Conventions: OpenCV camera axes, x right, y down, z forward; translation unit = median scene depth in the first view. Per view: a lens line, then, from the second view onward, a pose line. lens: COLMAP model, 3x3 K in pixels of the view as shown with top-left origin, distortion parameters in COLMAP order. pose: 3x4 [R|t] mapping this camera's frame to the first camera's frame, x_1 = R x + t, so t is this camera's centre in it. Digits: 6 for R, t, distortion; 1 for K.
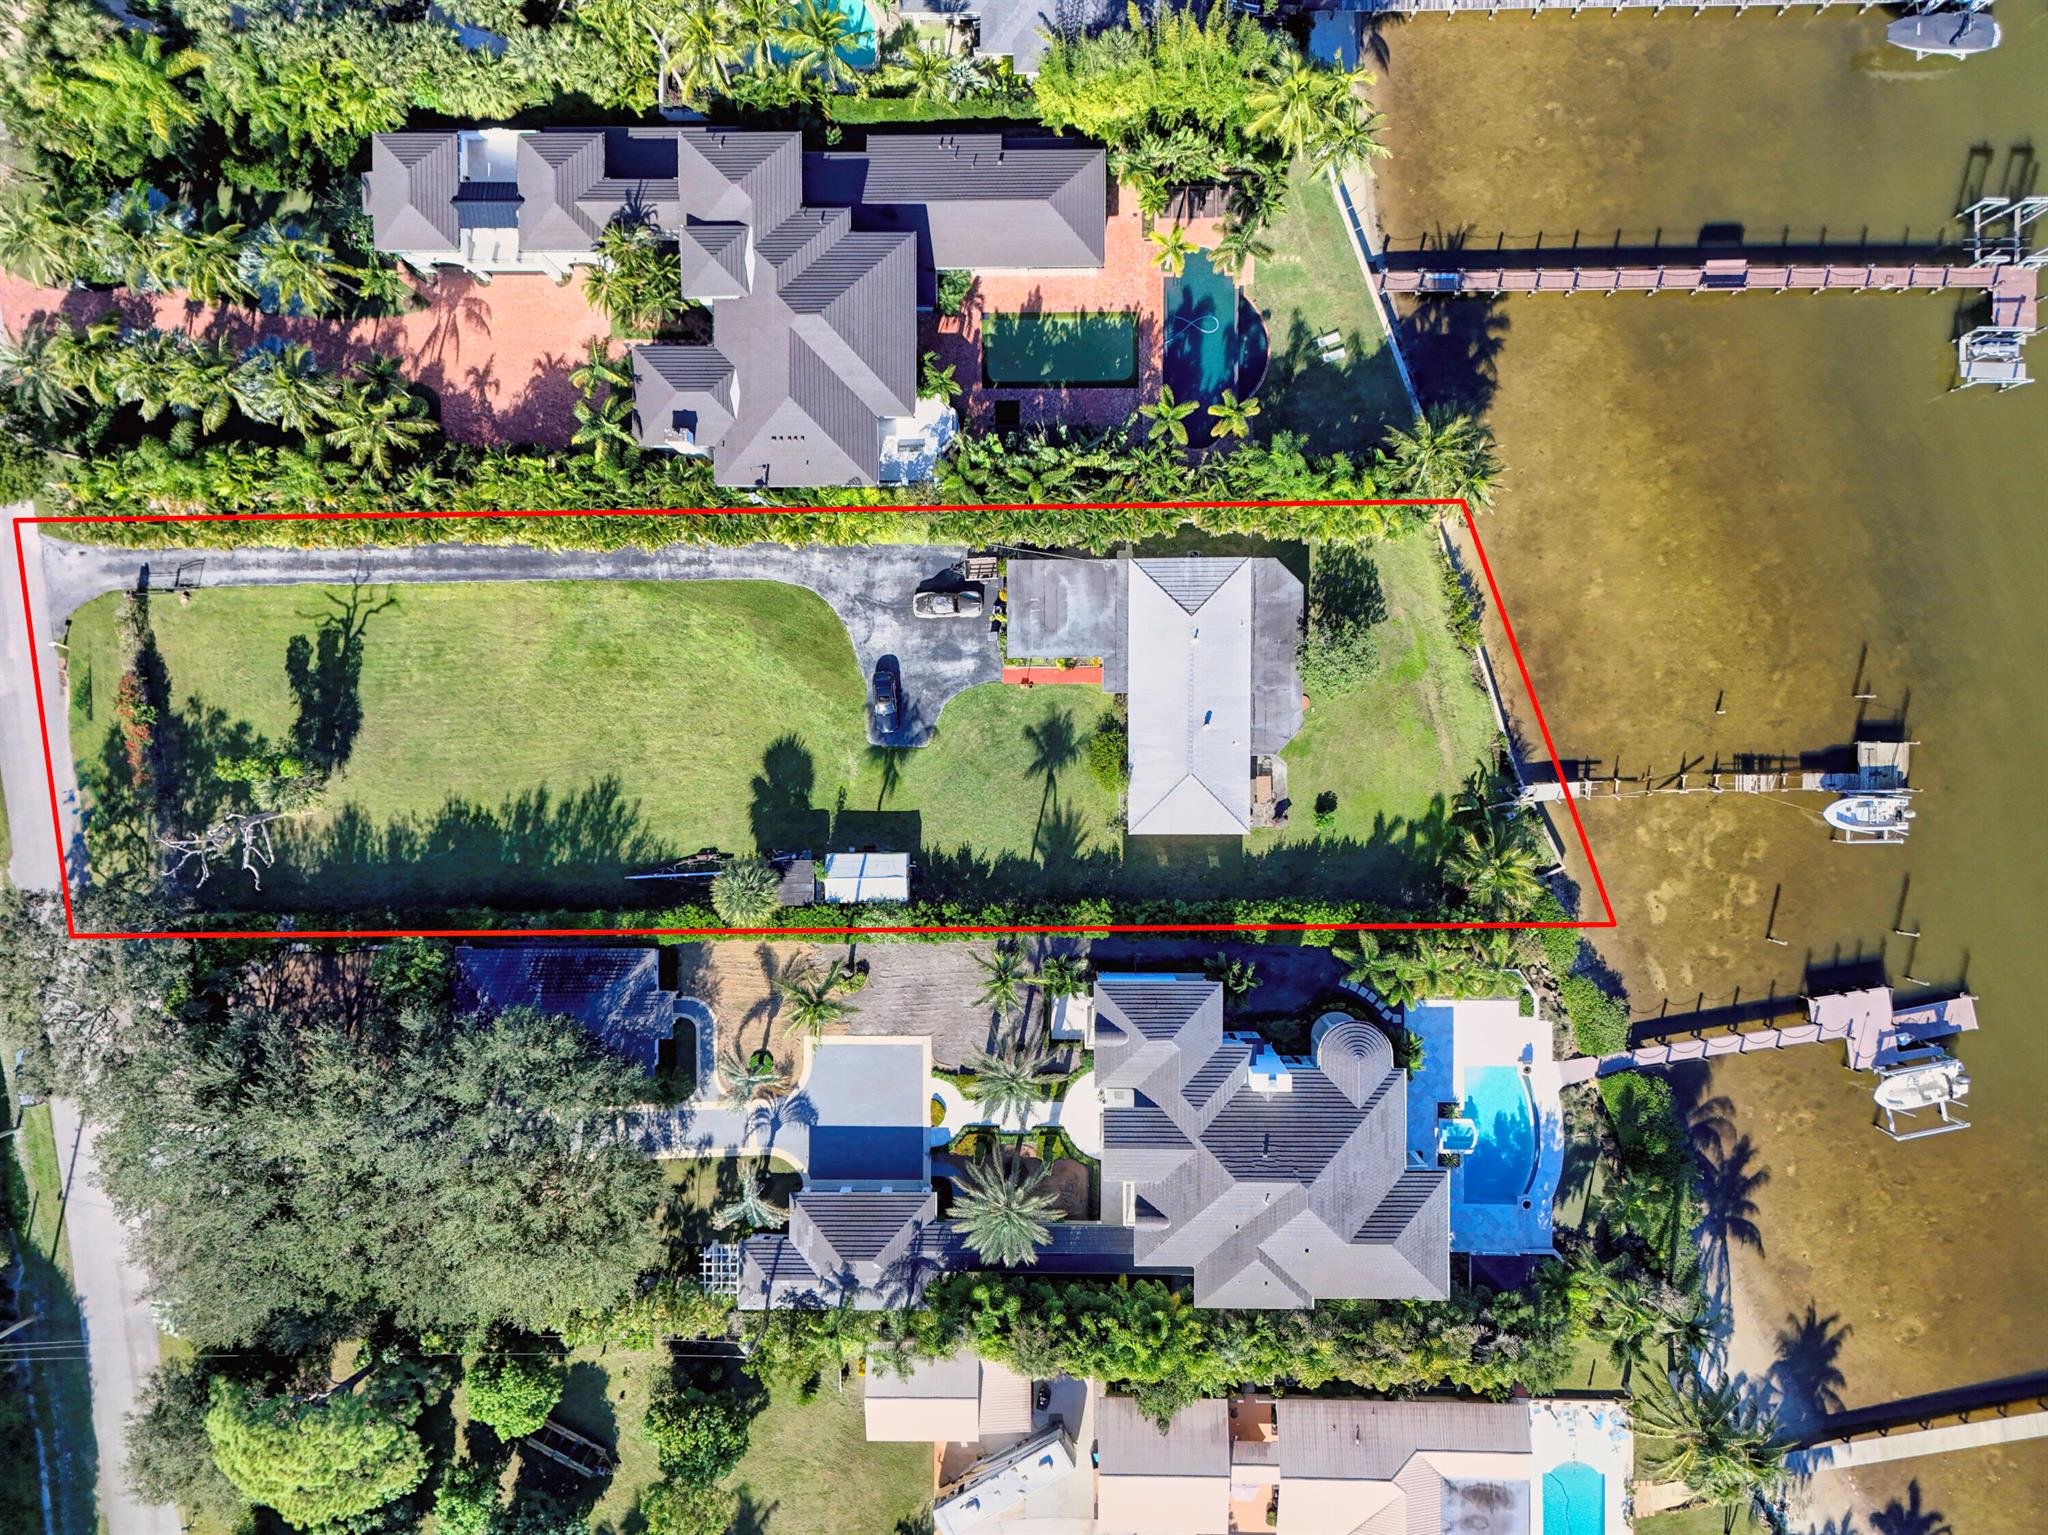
lens RADIAL K [[1492.0, 0, 1021.1], [0, 1492.0, 780.2], [0, 0, 1]] dist [0.109256, -0.133459]
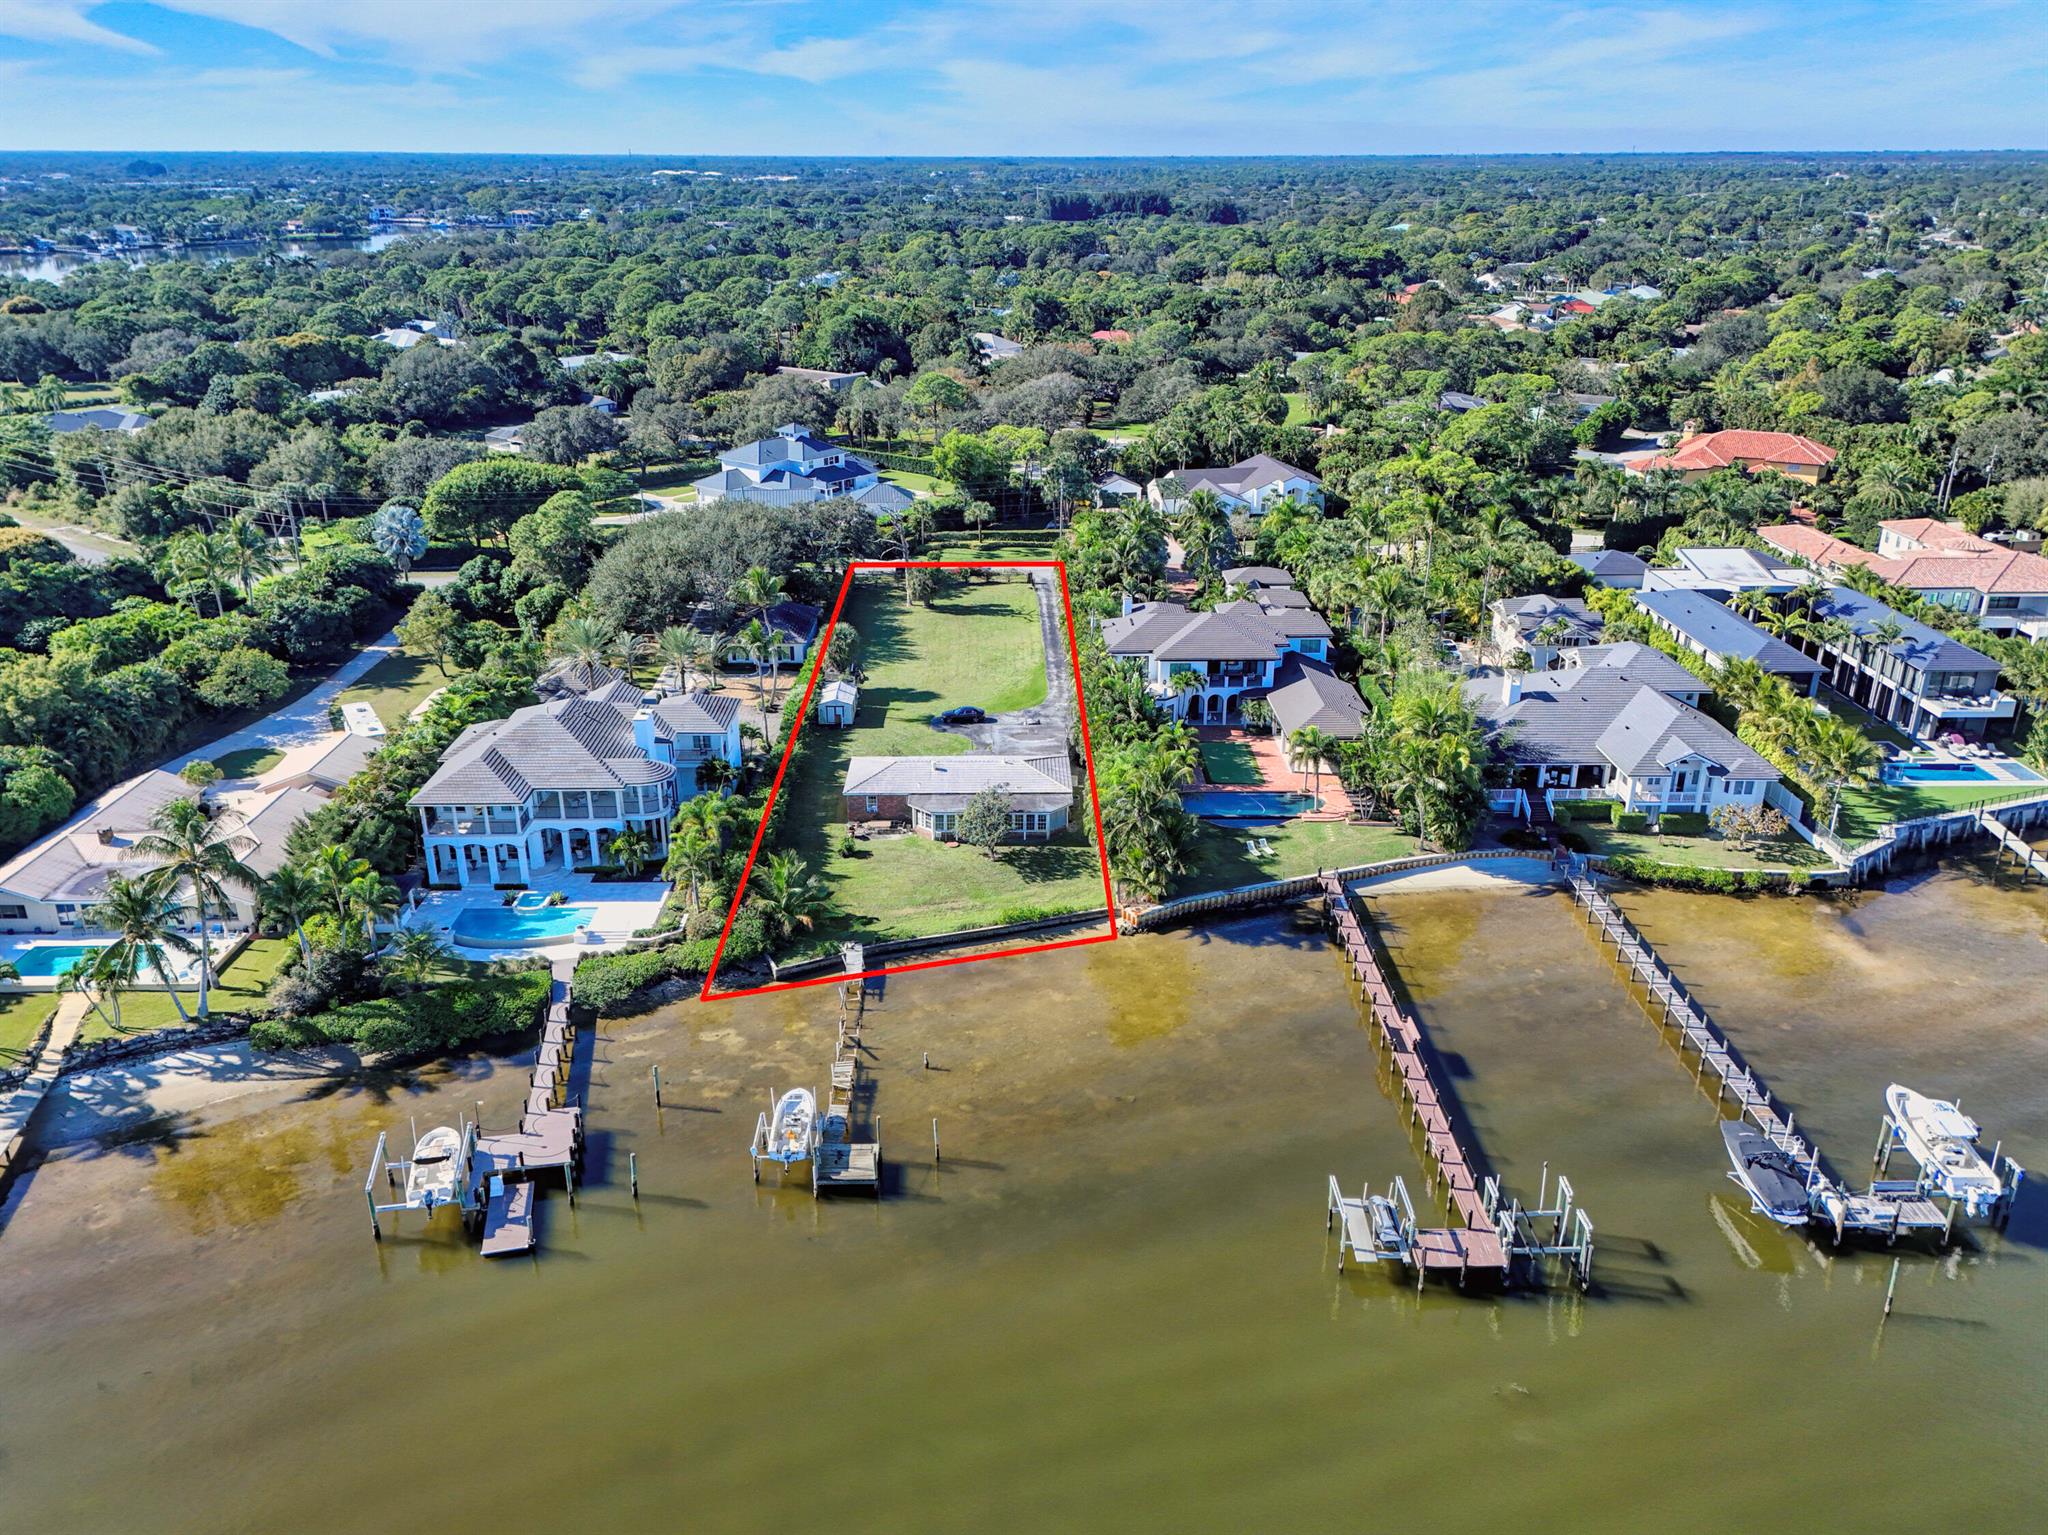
lens RADIAL K [[1492.0, 0, 1021.1], [0, 1492.0, 780.2], [0, 0, 1]] dist [0.109256, -0.133459]
pose [[0.009255, 0.408266, -0.912816, 1.199566], [-0.999868, -0.008417, -0.013902, -0.087414], [-0.013359, 0.912824, 0.408134, 0.487553]]
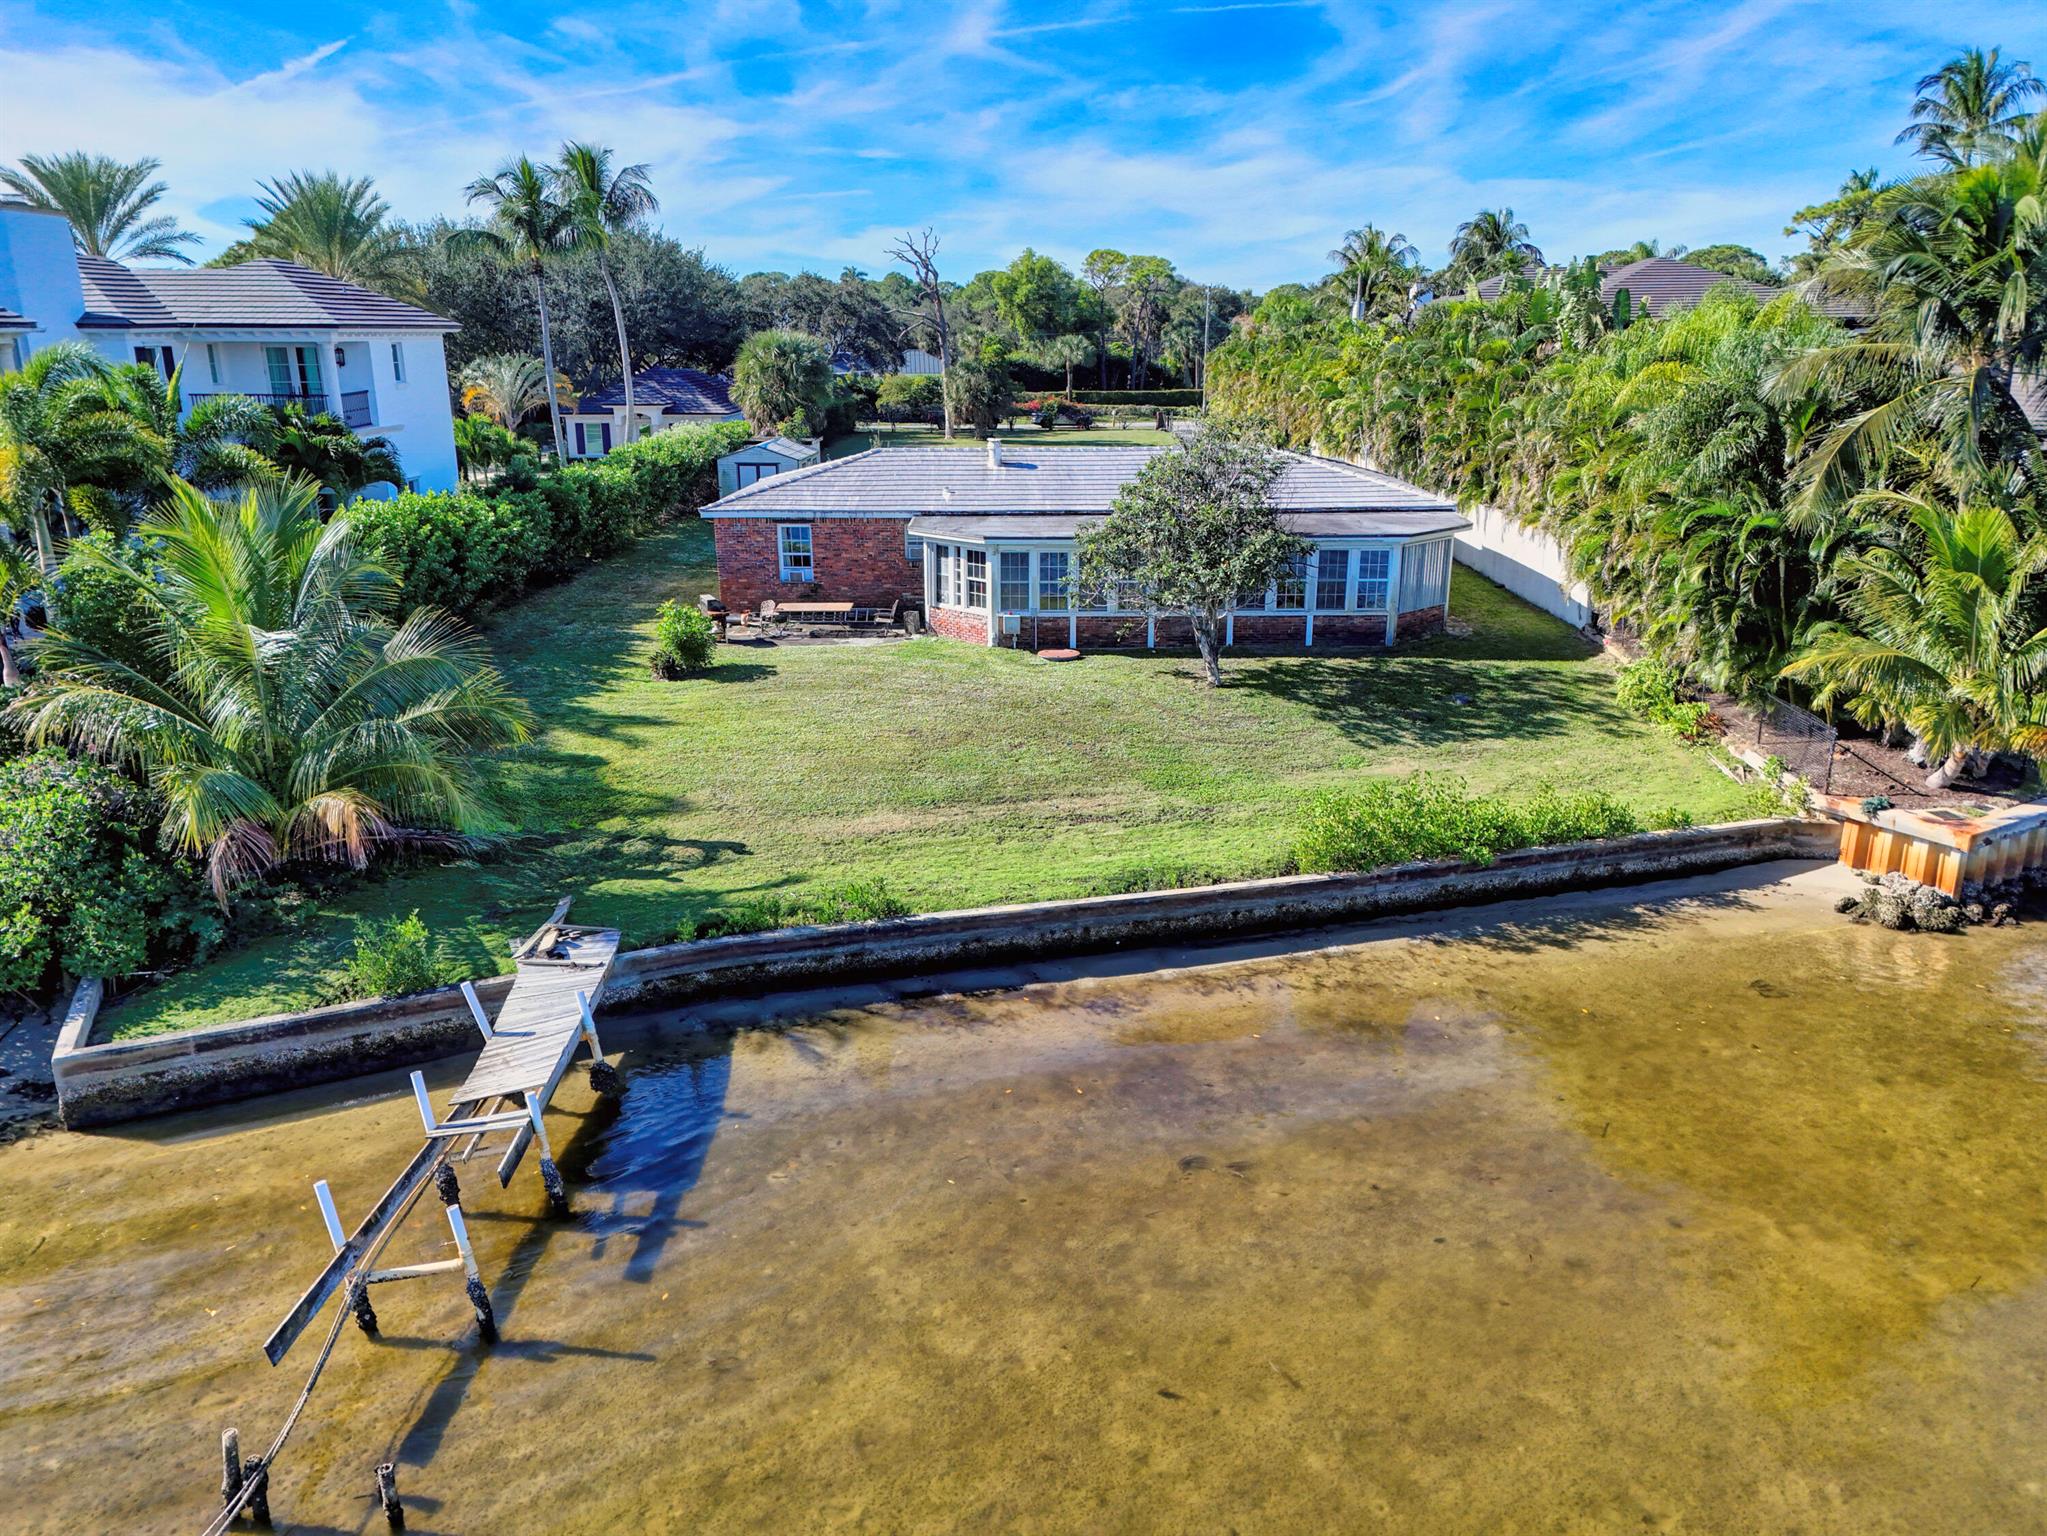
lens RADIAL K [[1491.3, 0, 1020.6], [0, 1491.3, 780.7], [0, 0, 1]] dist [0.109256, -0.133459]
pose [[-0.026993, 0.315361, -0.948588, 0.503528], [-0.999619, -0.013915, 0.023818, -0.051310], [-0.005689, 0.948870, 0.315617, 0.918161]]
